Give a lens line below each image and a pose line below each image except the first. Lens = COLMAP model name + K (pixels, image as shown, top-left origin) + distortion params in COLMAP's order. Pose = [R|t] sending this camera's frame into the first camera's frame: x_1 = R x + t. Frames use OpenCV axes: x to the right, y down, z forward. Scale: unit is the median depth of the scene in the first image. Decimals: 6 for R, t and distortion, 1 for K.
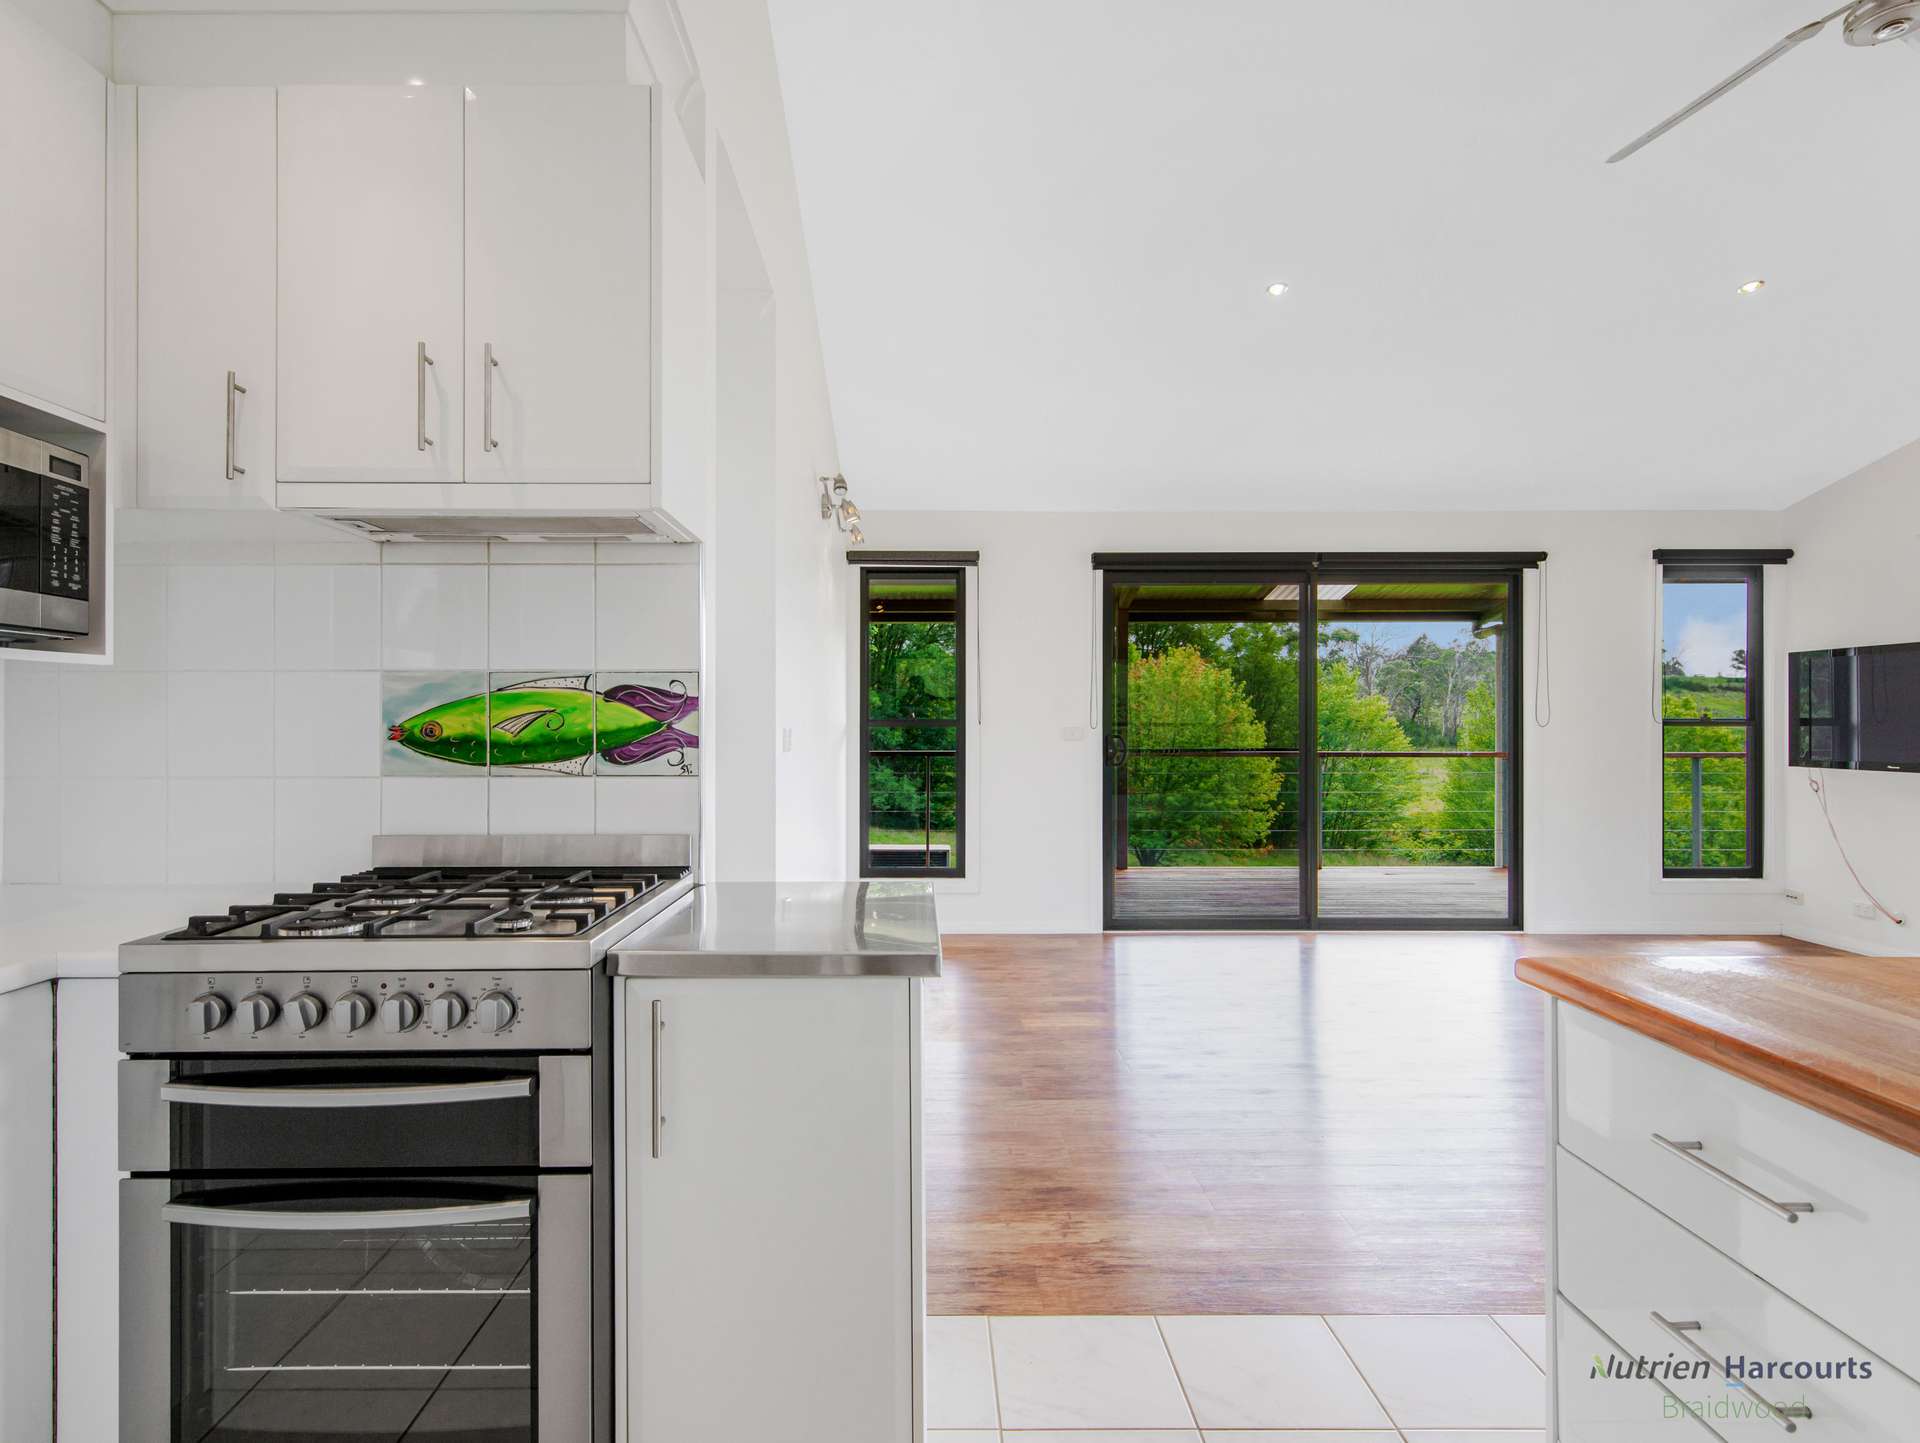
lens RADIAL K [[1059.8, 0, 953.7], [0, 1059.8, 723.7], [0, 0, 1]] dist [0.008354, 0.000720]
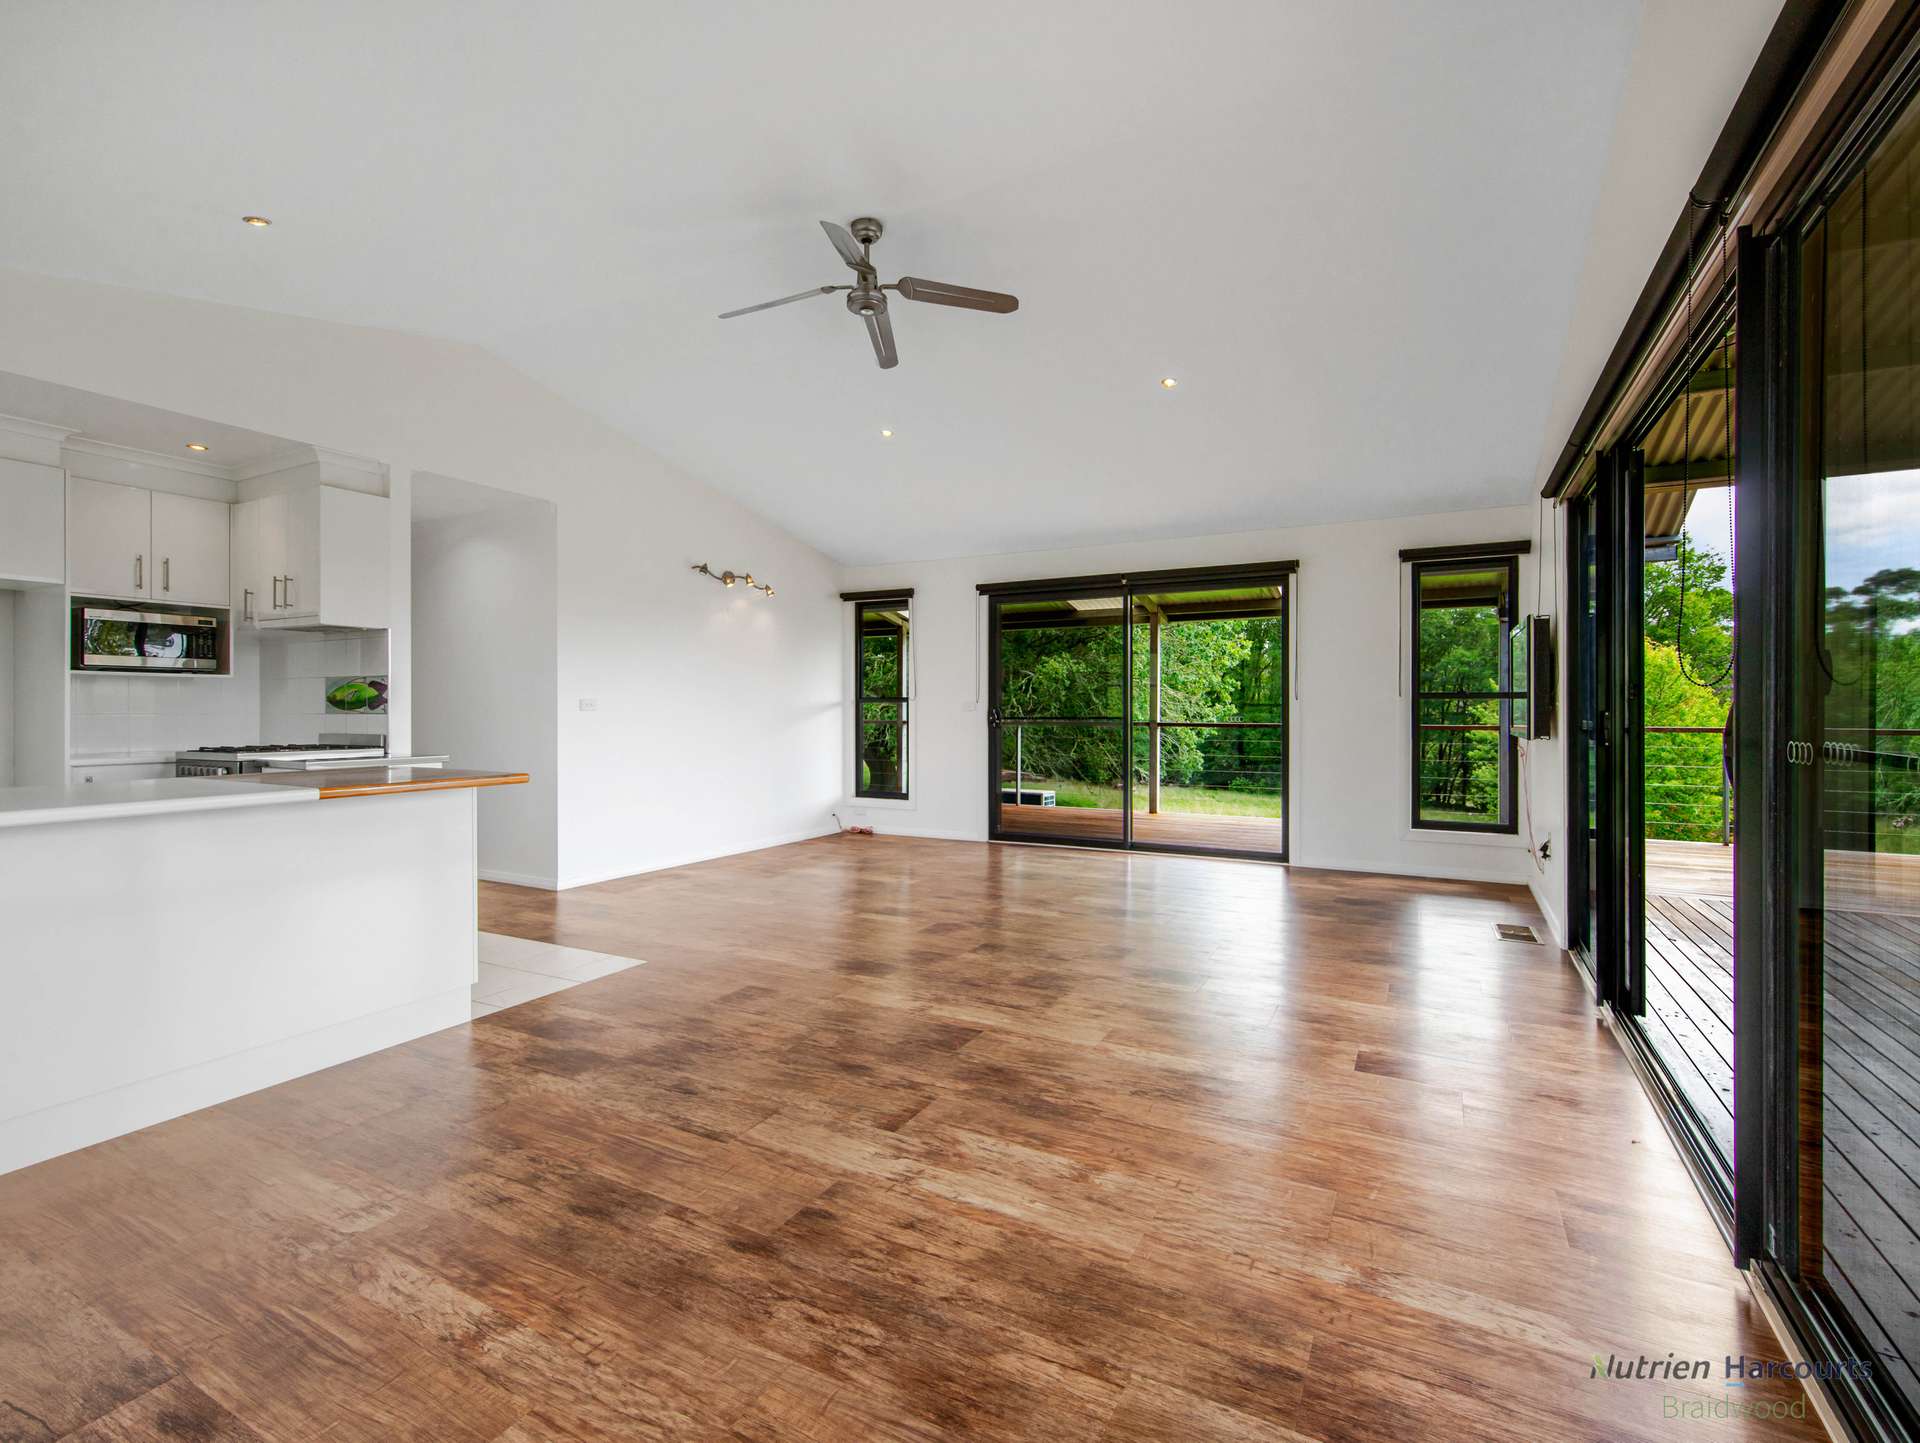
lens RADIAL K [[882.6, 0, 961.7], [0, 882.6, 717.7], [0, 0, 1]] dist [-0.003039, 0.000761]
pose [[0.879518, 0.004324, -0.475846, 0.698494], [0.000857, 0.999943, 0.010671, 0.011956], [0.475865, -0.009793, 0.879464, -0.097841]]
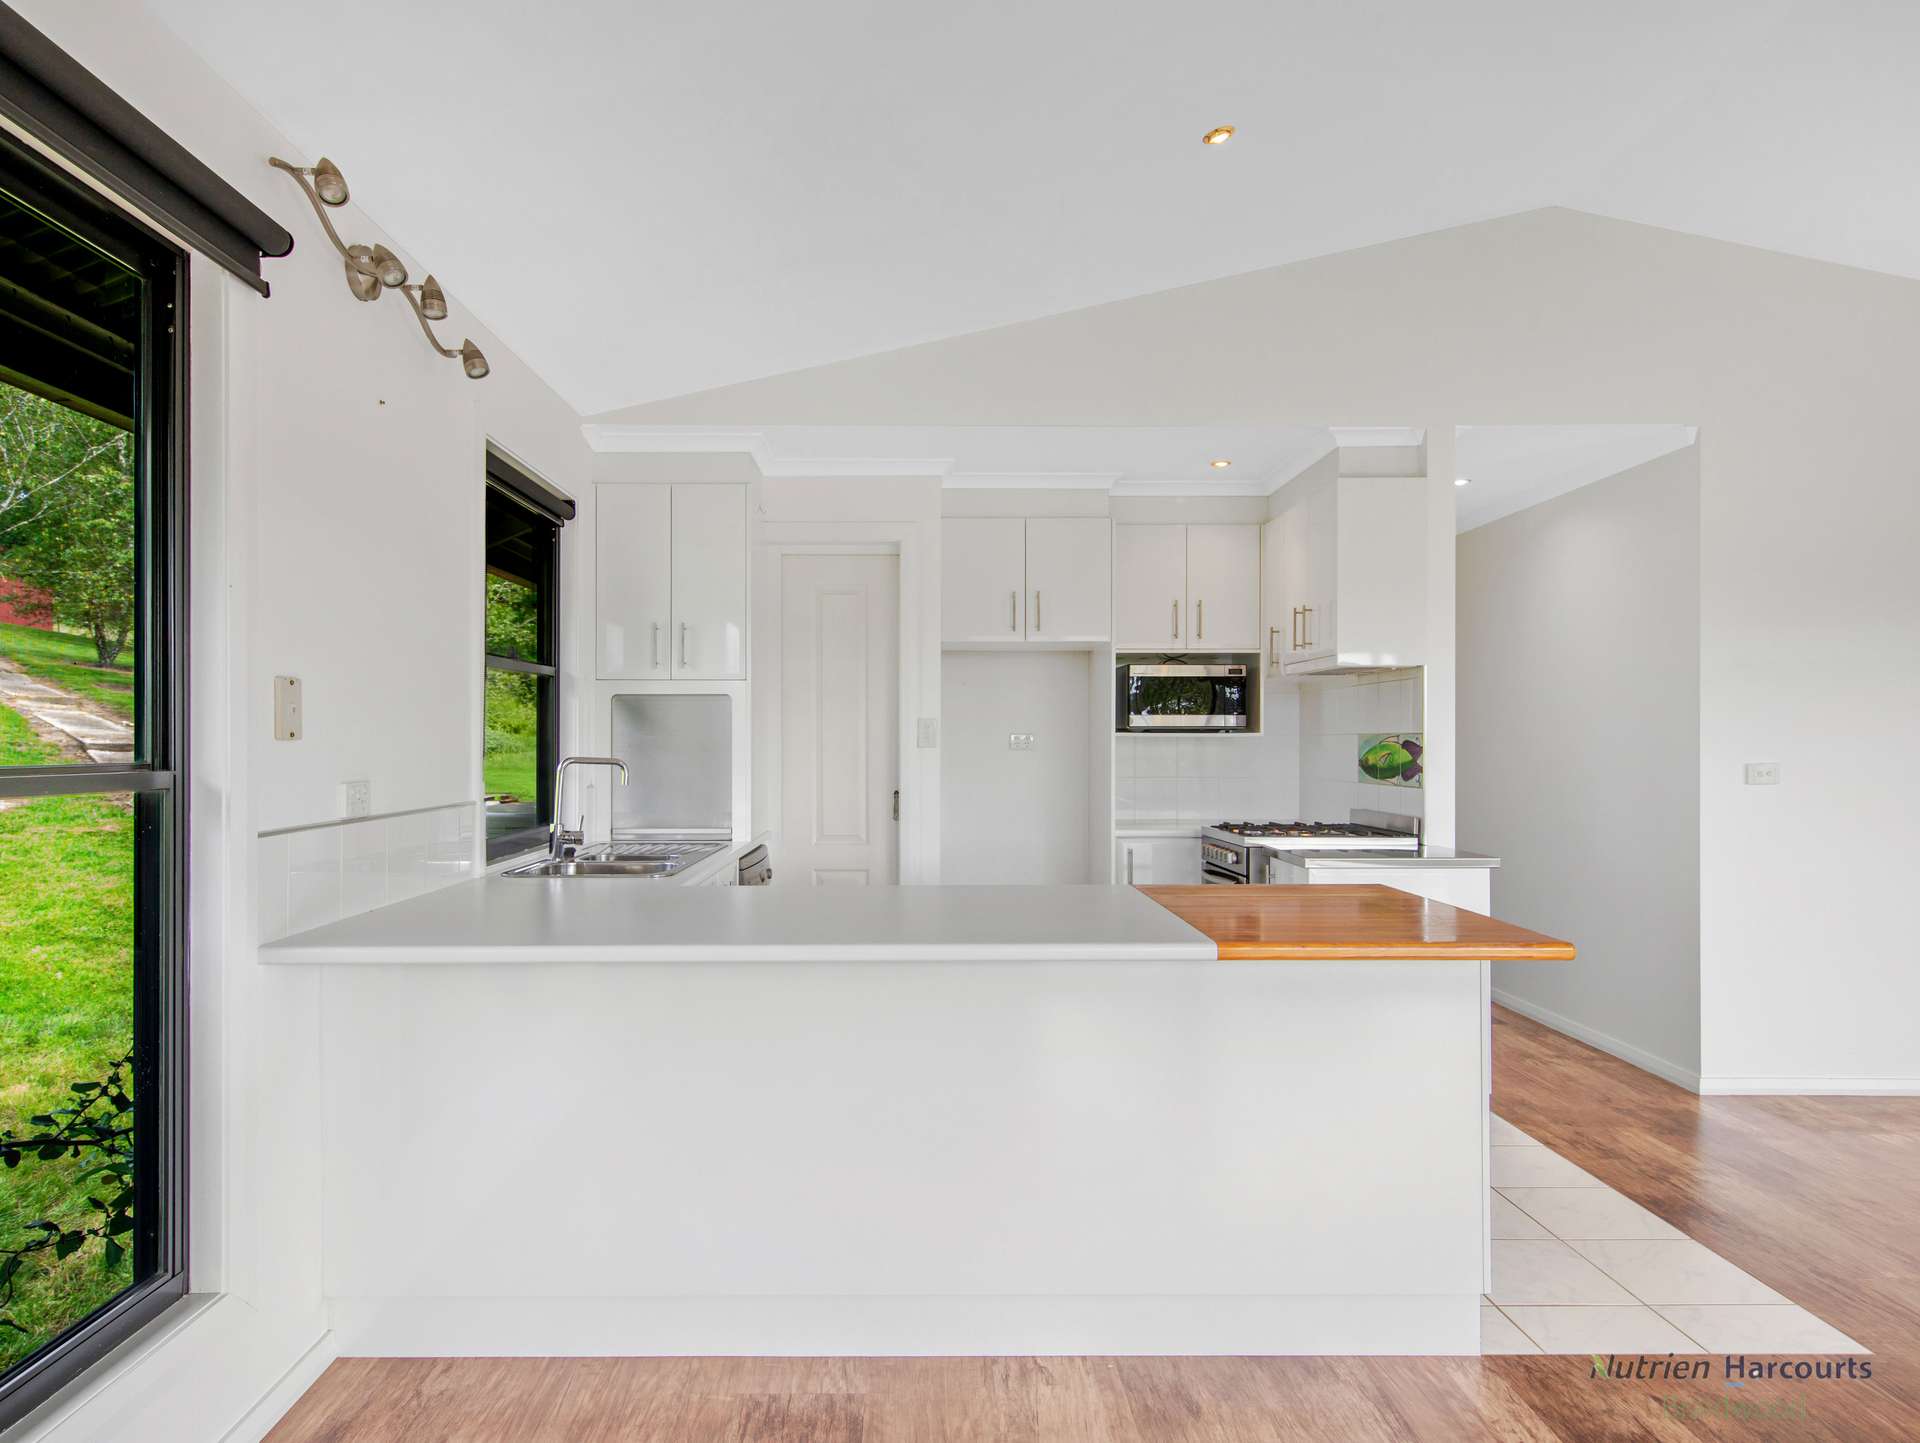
lens RADIAL K [[1122.4, 0, 947.4], [0, 1122.4, 734.7], [0, 0, 1]] dist [0.005387, -0.000265]
pose [[0.015763, -0.008590, -0.999839, 0.573040], [0.000327, 0.999963, -0.008586, -0.009533], [0.999876, -0.000191, 0.015765, 0.036506]]
